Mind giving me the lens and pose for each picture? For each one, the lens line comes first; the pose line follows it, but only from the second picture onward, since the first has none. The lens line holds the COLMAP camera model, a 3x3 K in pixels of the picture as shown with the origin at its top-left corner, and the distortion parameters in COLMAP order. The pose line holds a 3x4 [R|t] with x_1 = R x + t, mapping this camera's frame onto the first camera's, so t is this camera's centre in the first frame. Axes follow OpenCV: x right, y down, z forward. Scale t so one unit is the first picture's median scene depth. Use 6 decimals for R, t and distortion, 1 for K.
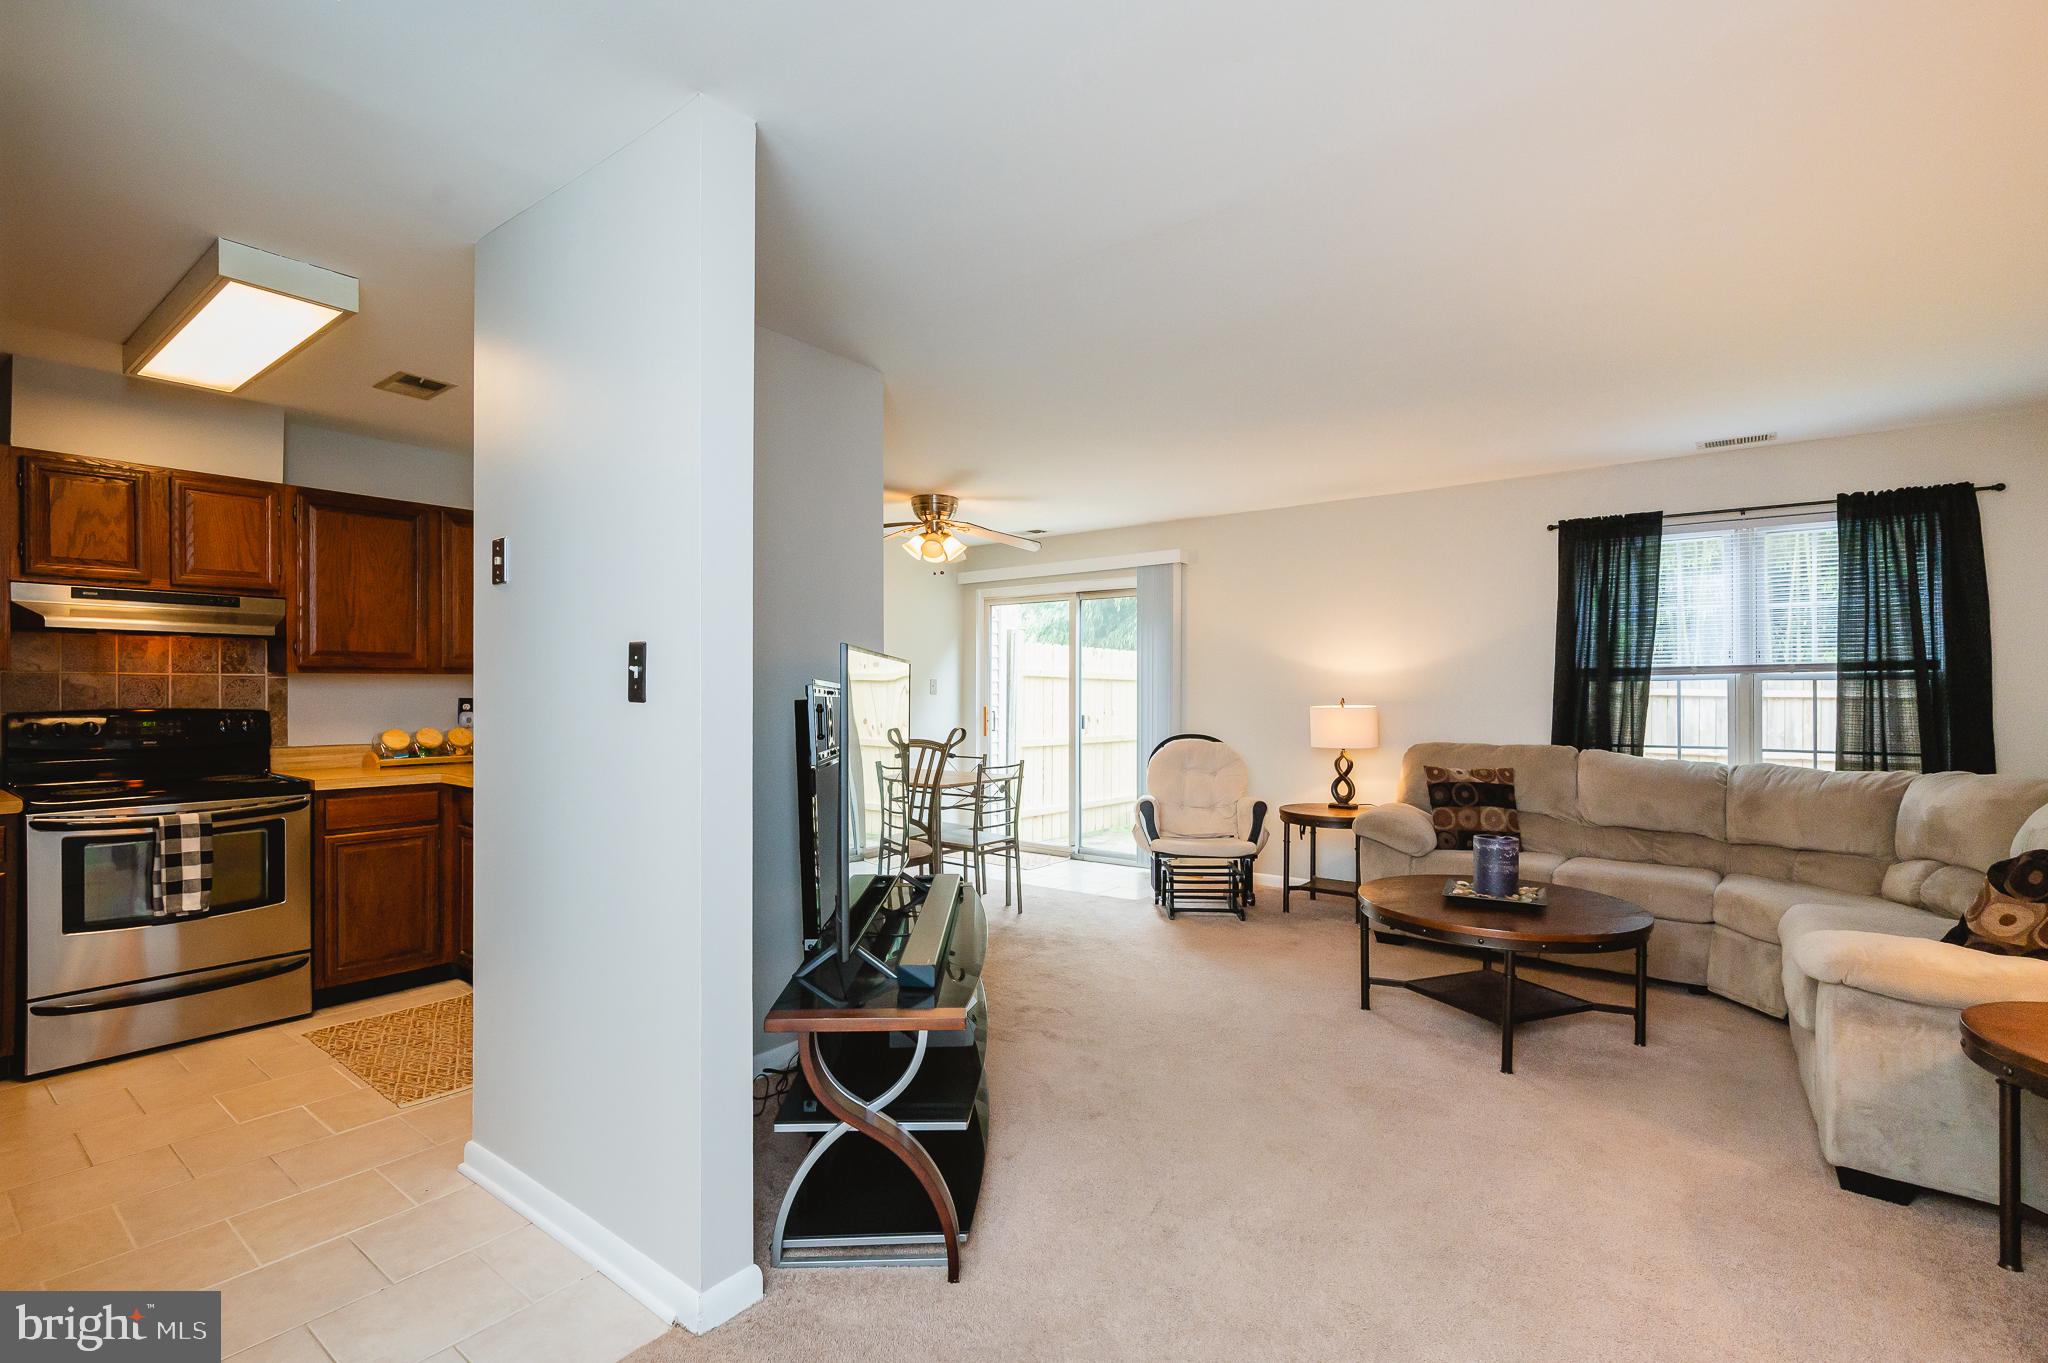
lens RADIAL K [[952.4, 0, 1023.0], [0, 952.4, 689.5], [0, 0, 1]] dist [0.004068, 0.000256]
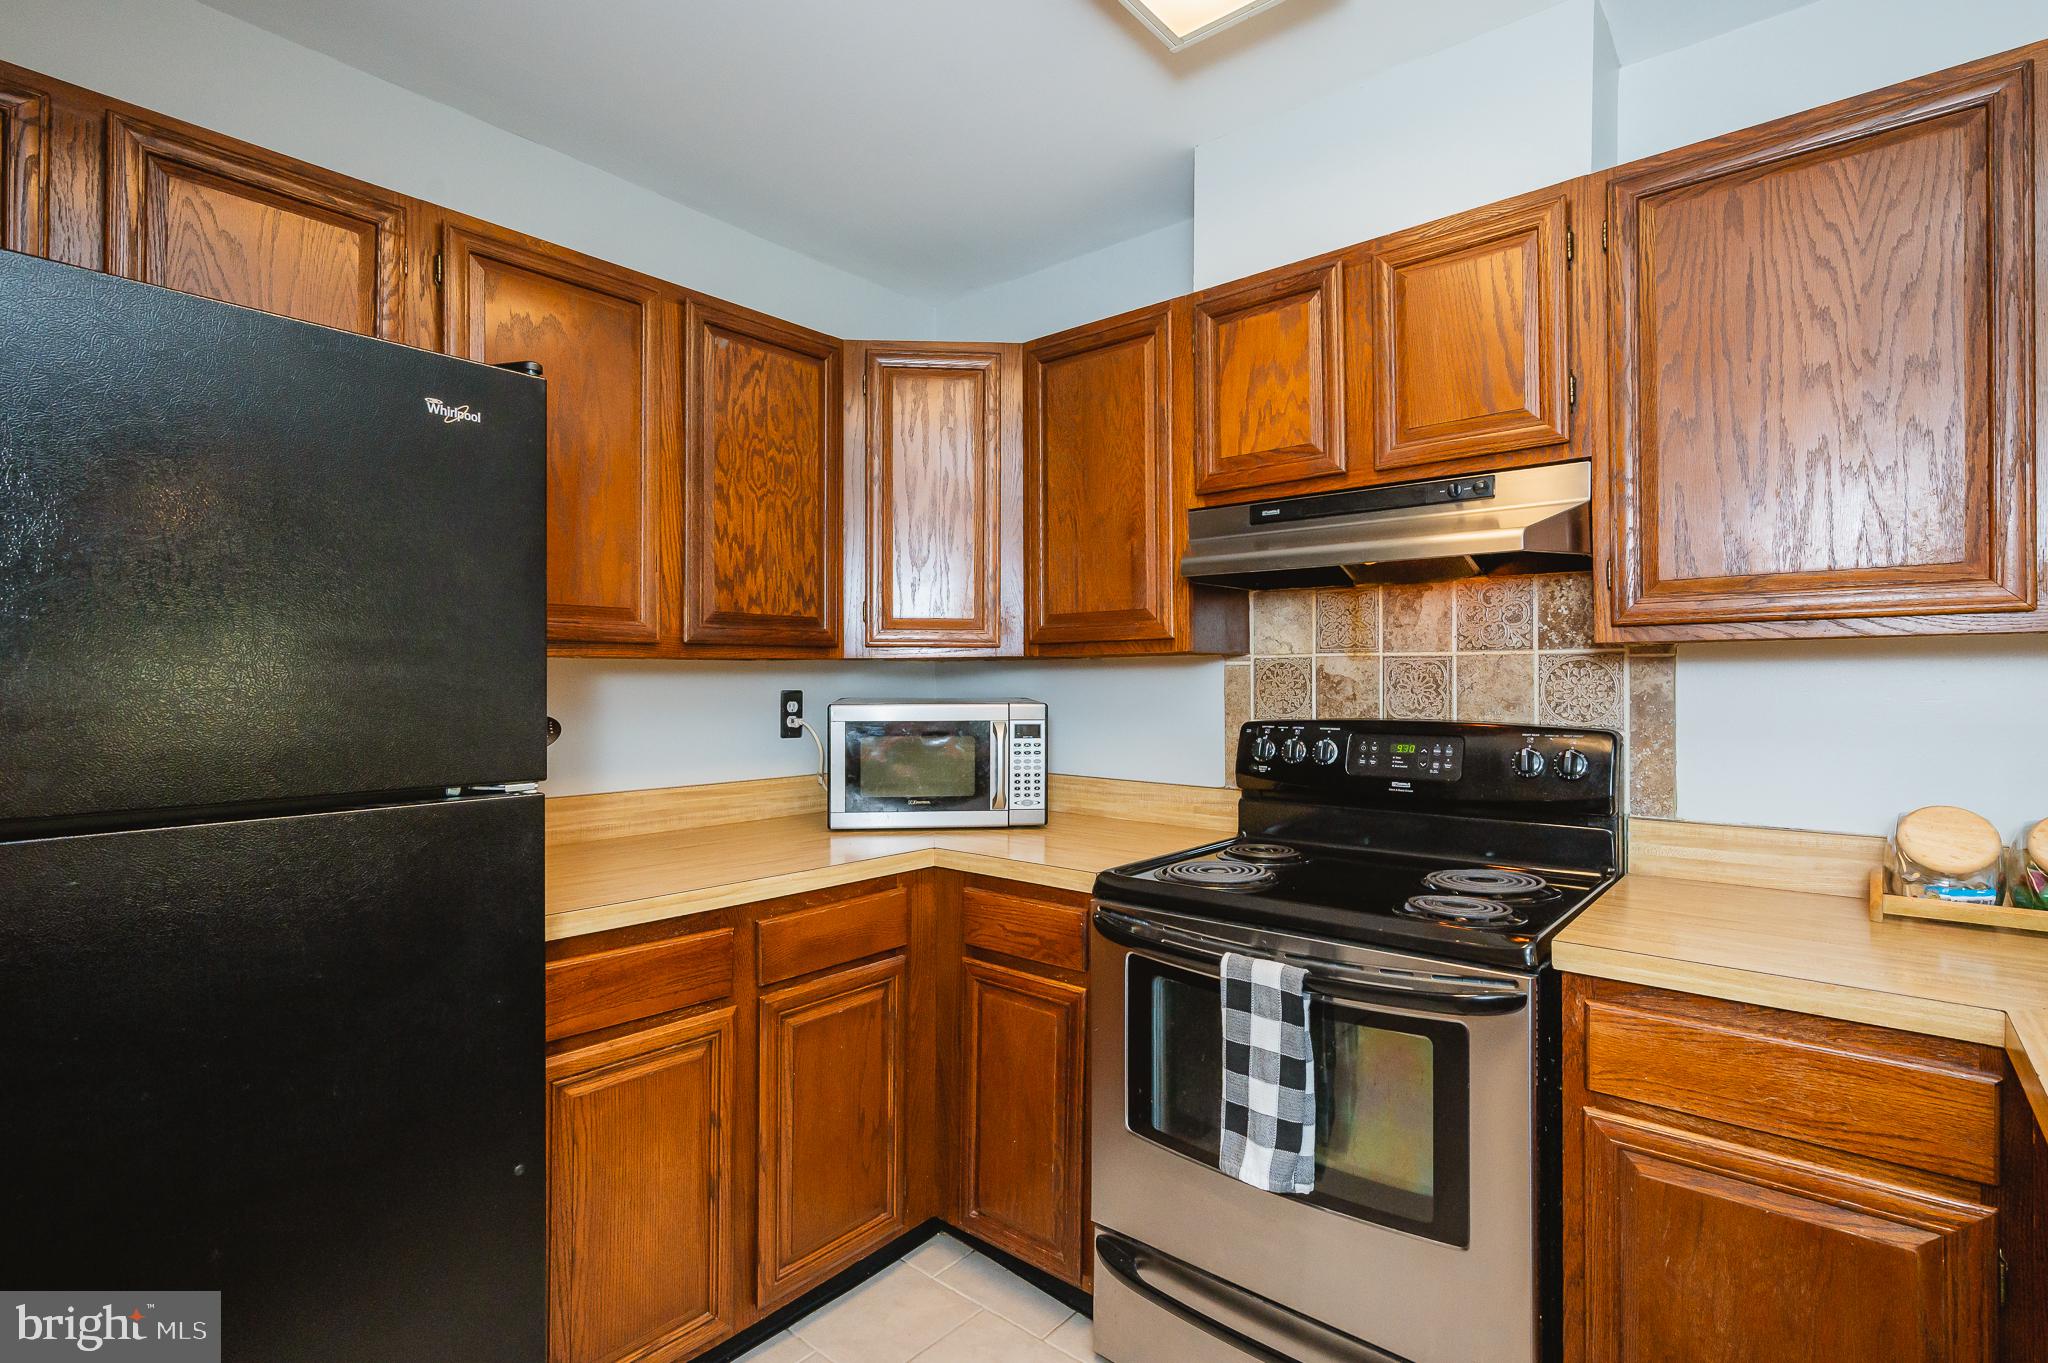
lens RADIAL K [[984.5, 0, 1023.4], [0, 984.5, 676.5], [0, 0, 1]] dist [0.005343, -0.001861]
pose [[-0.027797, -0.005728, -0.999597, -0.309178], [0.001976, 0.999981, -0.005785, -0.001229], [0.999612, -0.002136, -0.027785, 0.683192]]
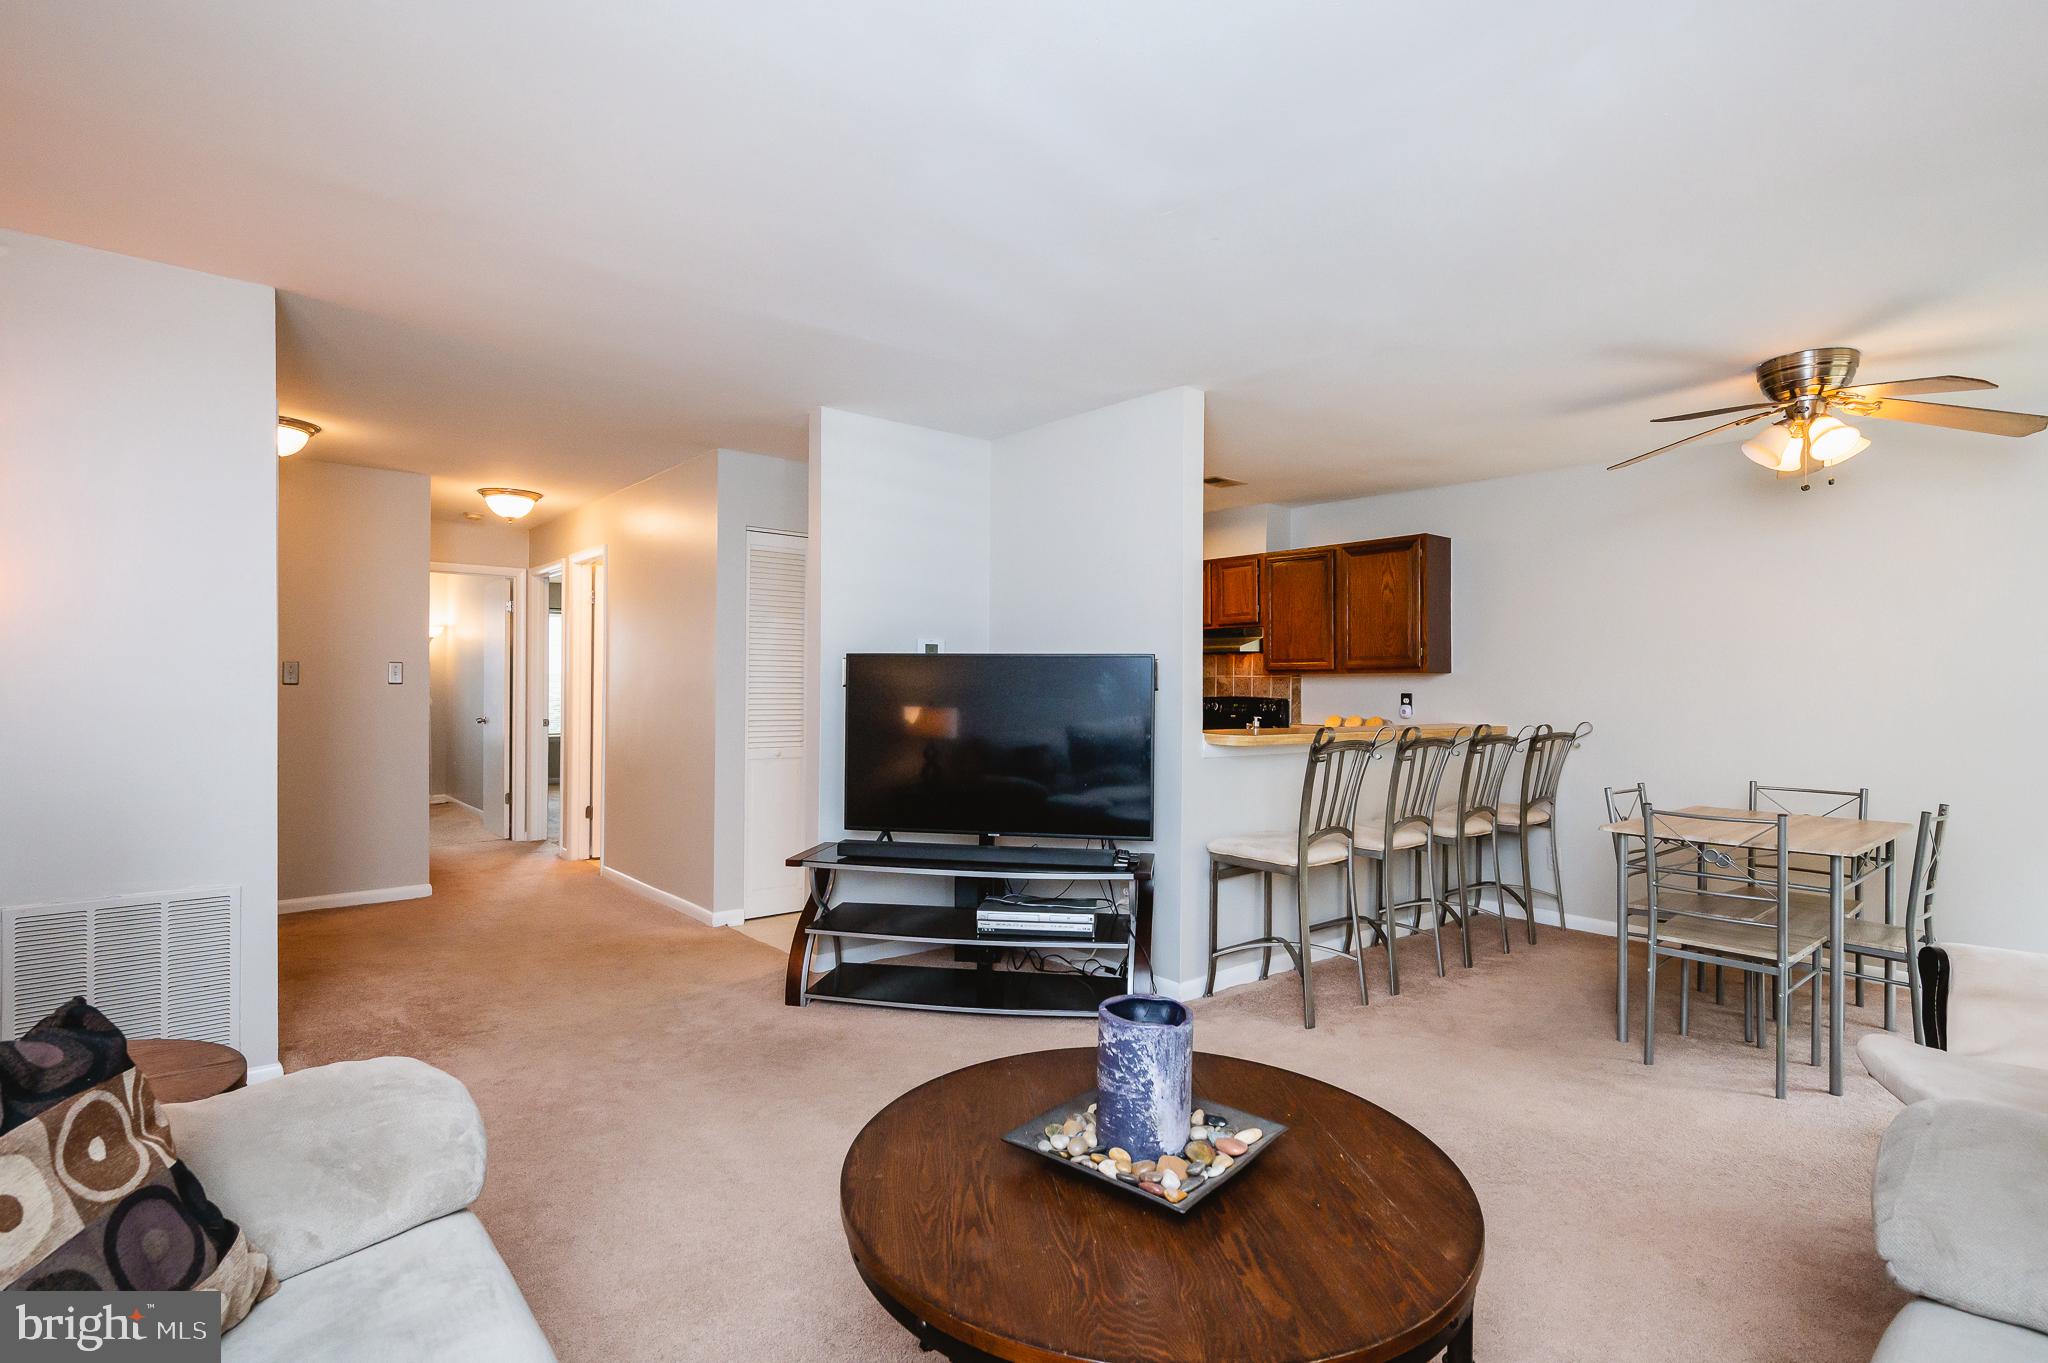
lens RADIAL K [[984.5, 0, 1021.3], [0, 984.5, 676.9], [0, 0, 1]] dist [0.005343, -0.001861]
pose [[-0.196345, -0.009911, -0.980485, 0.765575], [-0.005756, 0.999943, -0.008955, 0.002253], [0.980518, 0.003886, -0.196391, 0.824419]]
